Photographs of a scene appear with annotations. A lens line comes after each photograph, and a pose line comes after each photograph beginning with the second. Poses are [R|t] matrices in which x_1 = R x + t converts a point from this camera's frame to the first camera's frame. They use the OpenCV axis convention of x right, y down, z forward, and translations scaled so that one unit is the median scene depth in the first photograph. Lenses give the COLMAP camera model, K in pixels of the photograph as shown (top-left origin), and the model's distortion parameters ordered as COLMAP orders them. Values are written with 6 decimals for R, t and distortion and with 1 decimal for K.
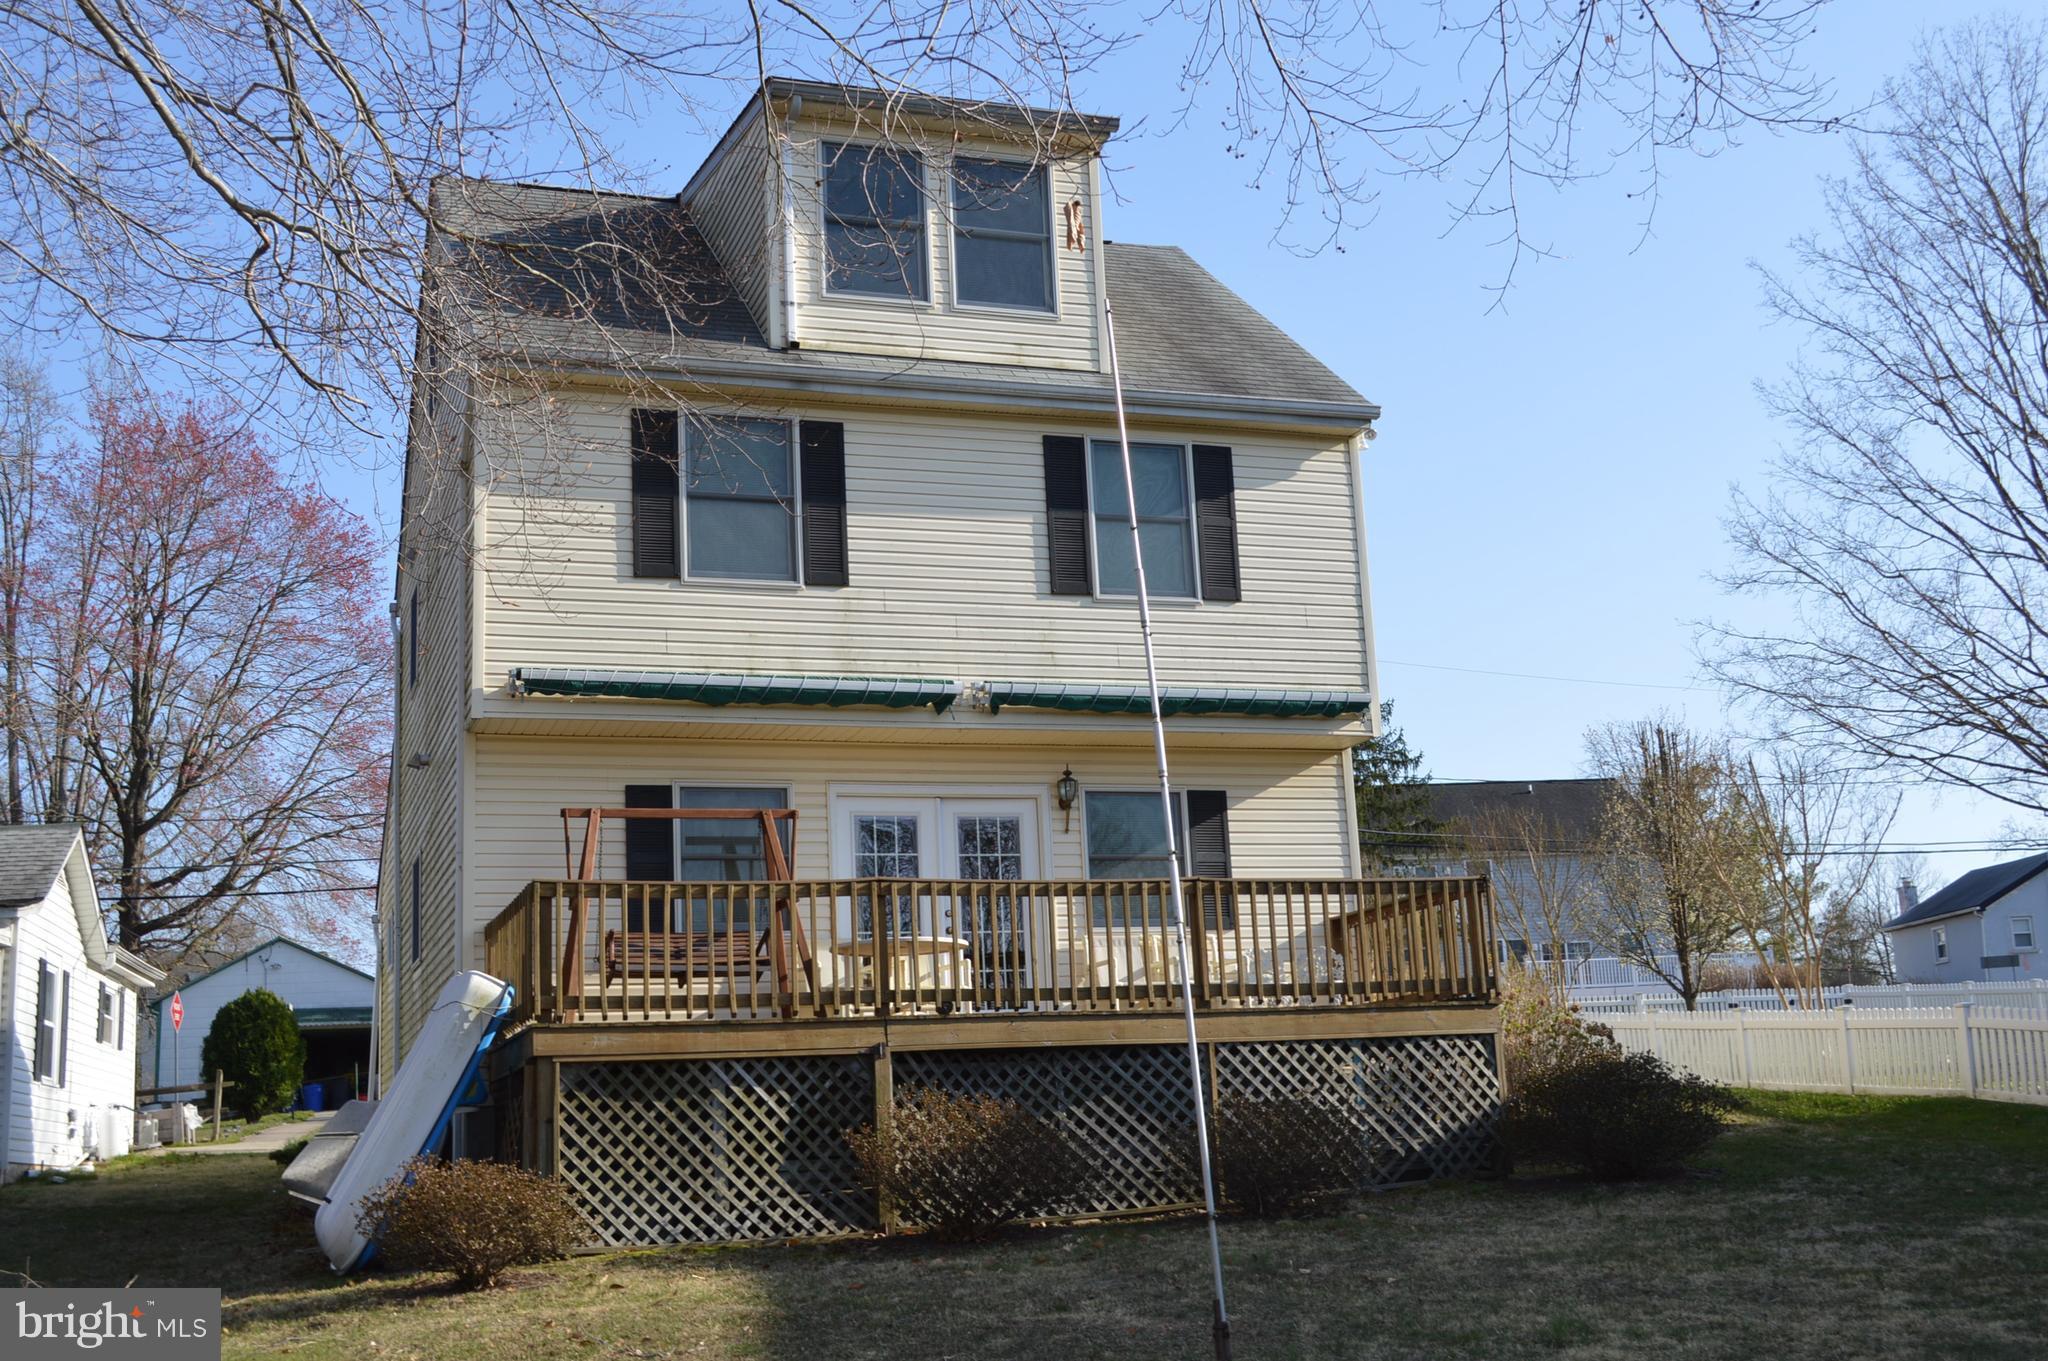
lens RADIAL K [[2239.6, 0, 1023.5], [0, 2239.6, 680.8], [0, 0, 1]] dist [-0.034180, 0.000000]
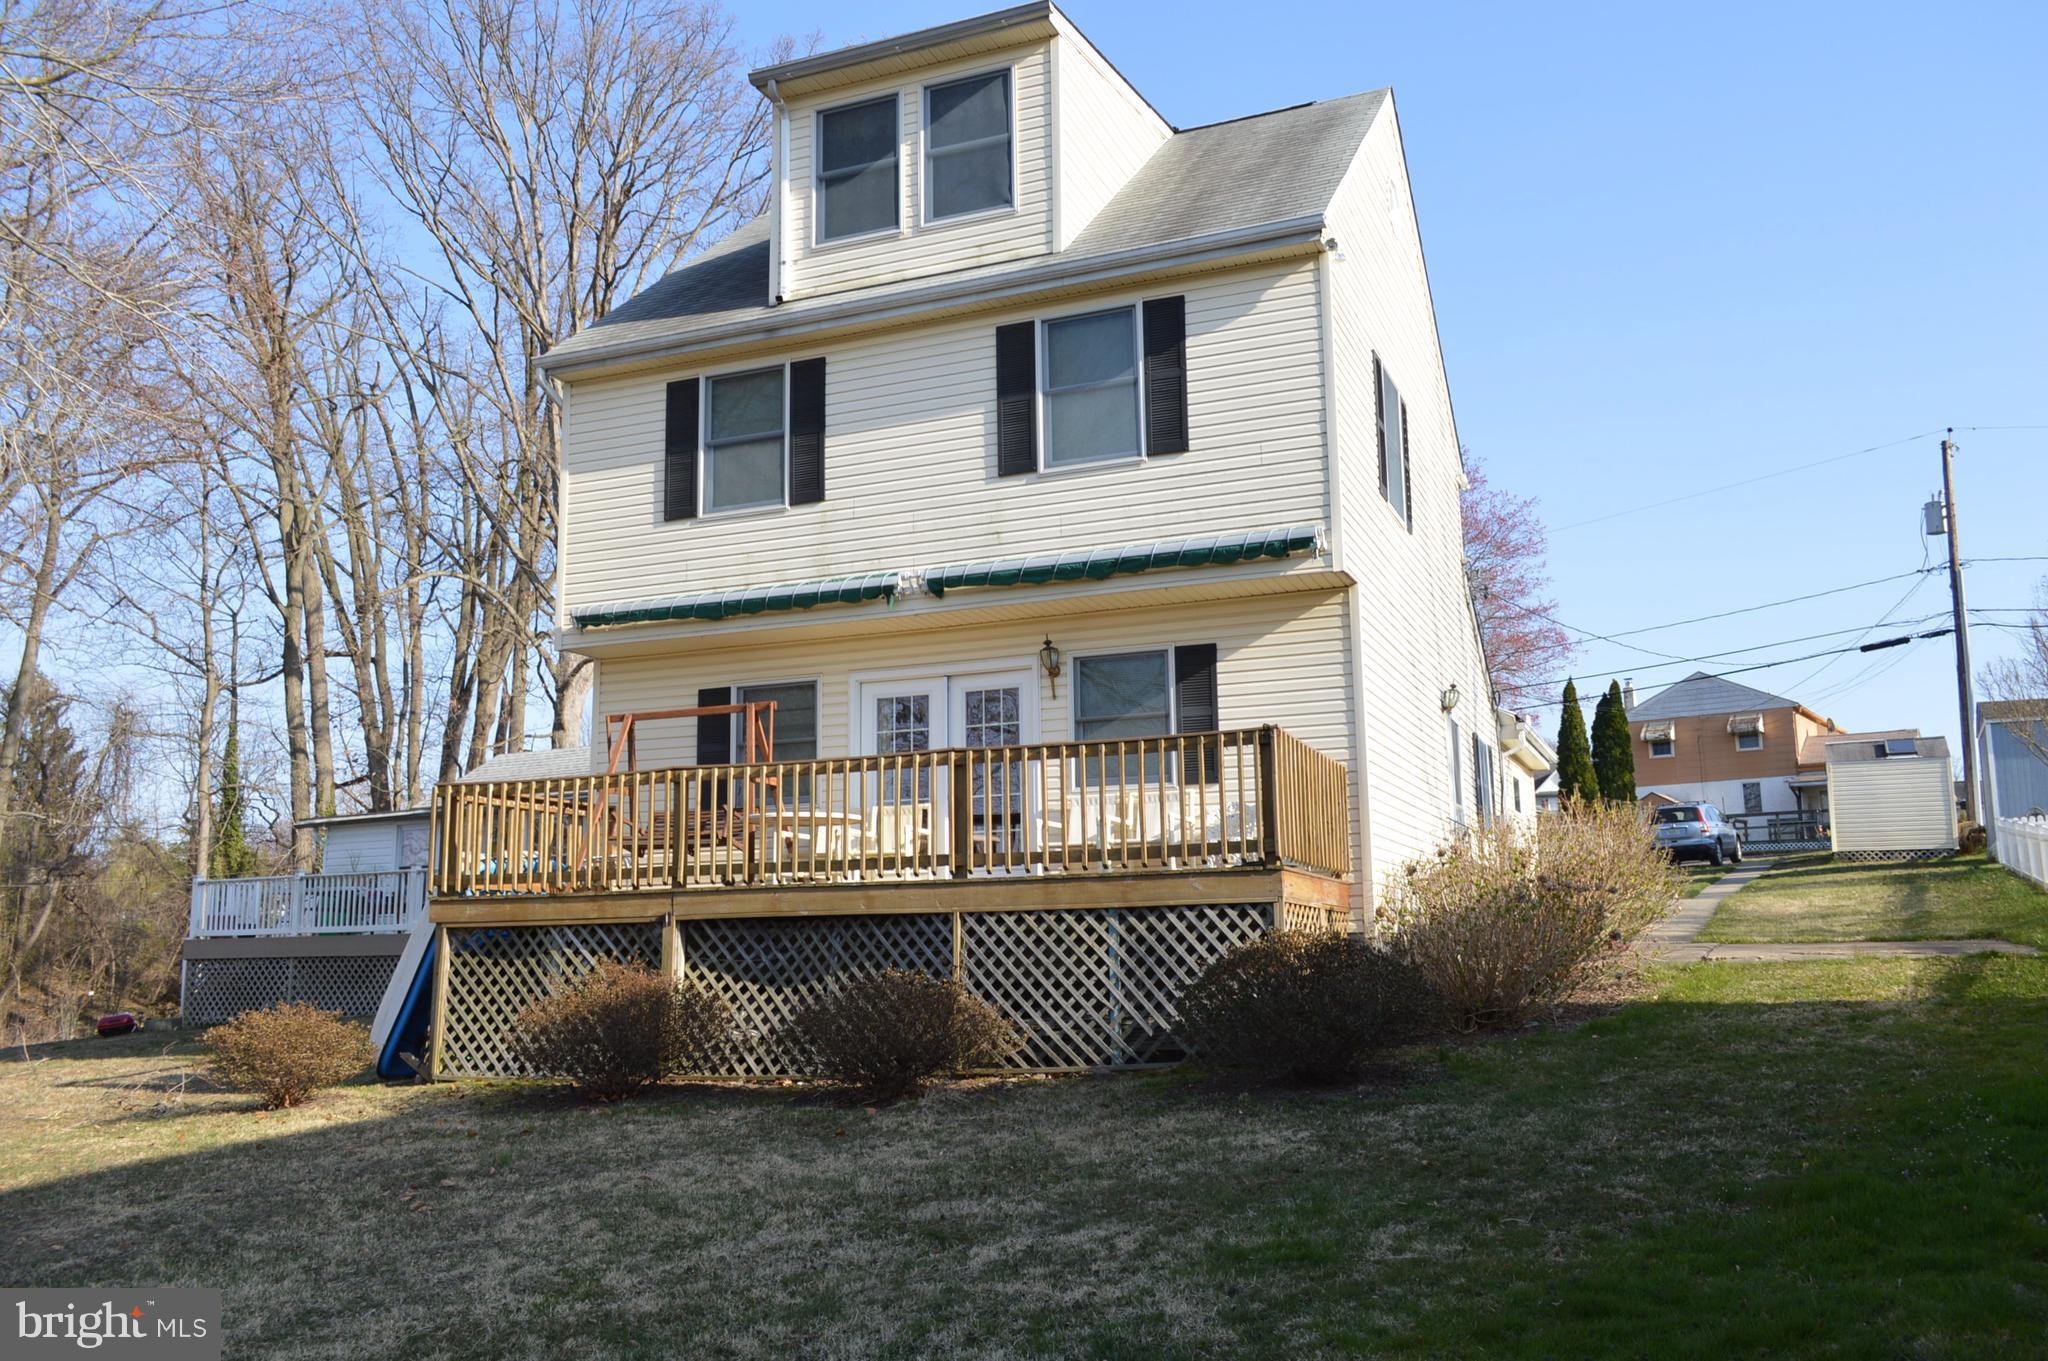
lens RADIAL K [[1601.7, 0, 1025.3], [0, 1601.7, 685.9], [0, 0, 1]] dist [-0.017076, 0.003224]
pose [[0.763966, -0.072877, -0.641127, 0.511108], [0.122558, 0.991903, 0.033290, 0.036376], [0.633510, -0.104008, 0.766712, 0.426822]]
